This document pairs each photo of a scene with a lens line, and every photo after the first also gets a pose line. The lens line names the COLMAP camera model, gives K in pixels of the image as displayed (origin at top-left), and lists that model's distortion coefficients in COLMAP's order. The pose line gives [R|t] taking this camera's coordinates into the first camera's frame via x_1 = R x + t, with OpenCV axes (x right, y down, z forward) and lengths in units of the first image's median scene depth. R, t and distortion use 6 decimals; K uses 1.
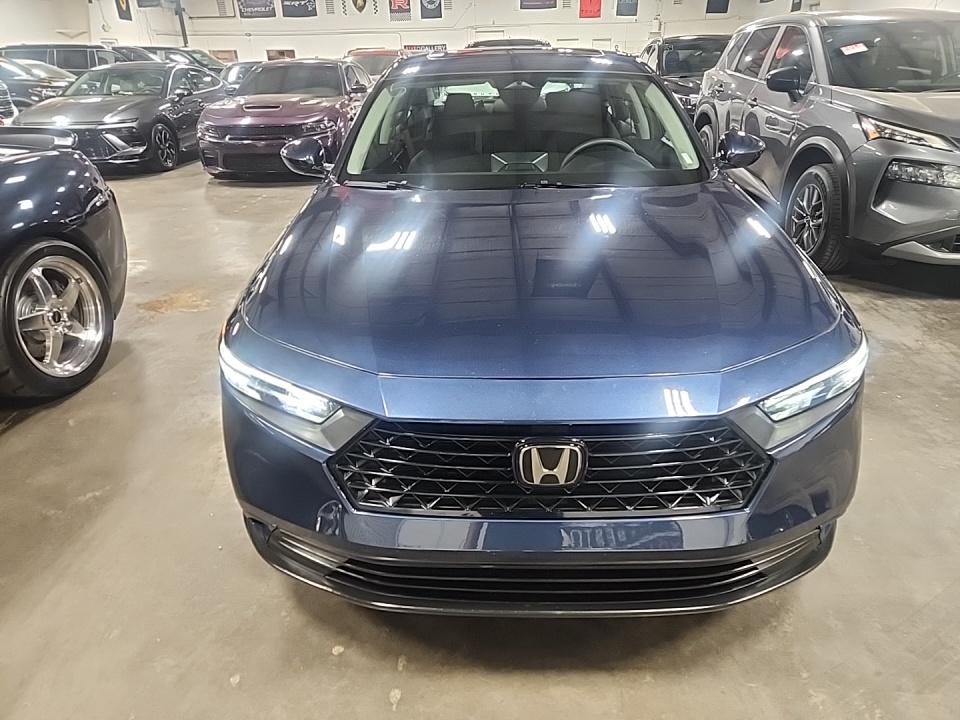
lens RADIAL K [[646.7, 0, 485.0], [0, 646.7, 362.5], [0, 0, 1]] dist [0.038637, -0.029385]
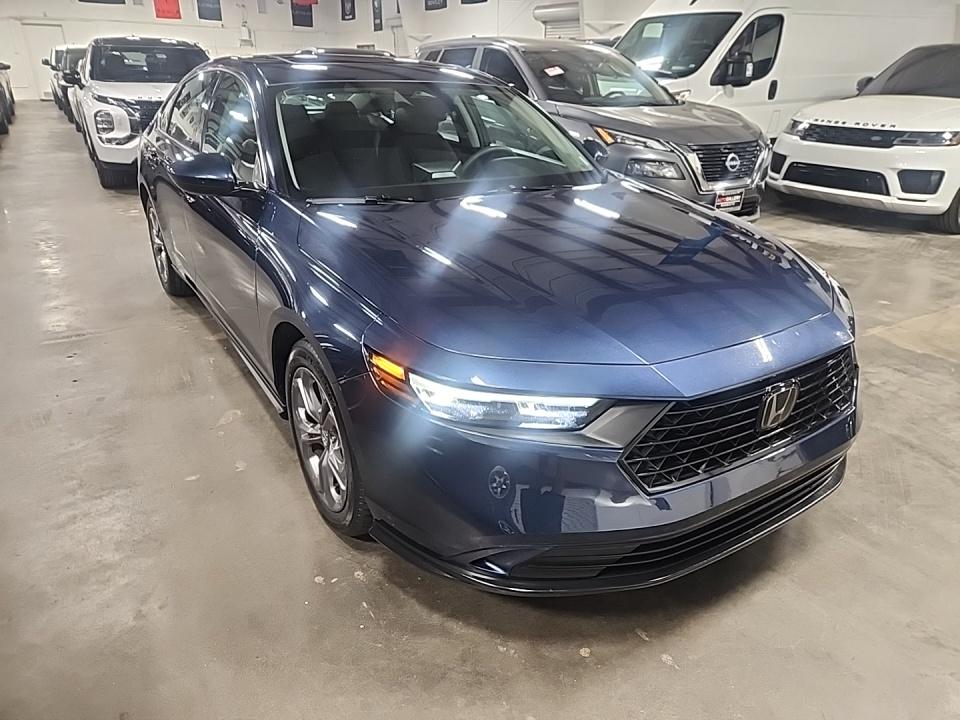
lens RADIAL K [[646.7, 0, 486.3], [0, 646.7, 356.7], [0, 0, 1]] dist [0.038637, -0.029385]
pose [[0.828101, -0.187992, 0.528117, -0.376136], [0.198127, 0.979440, 0.037980, -0.033847], [-0.524399, 0.073183, 0.848322, 0.092458]]
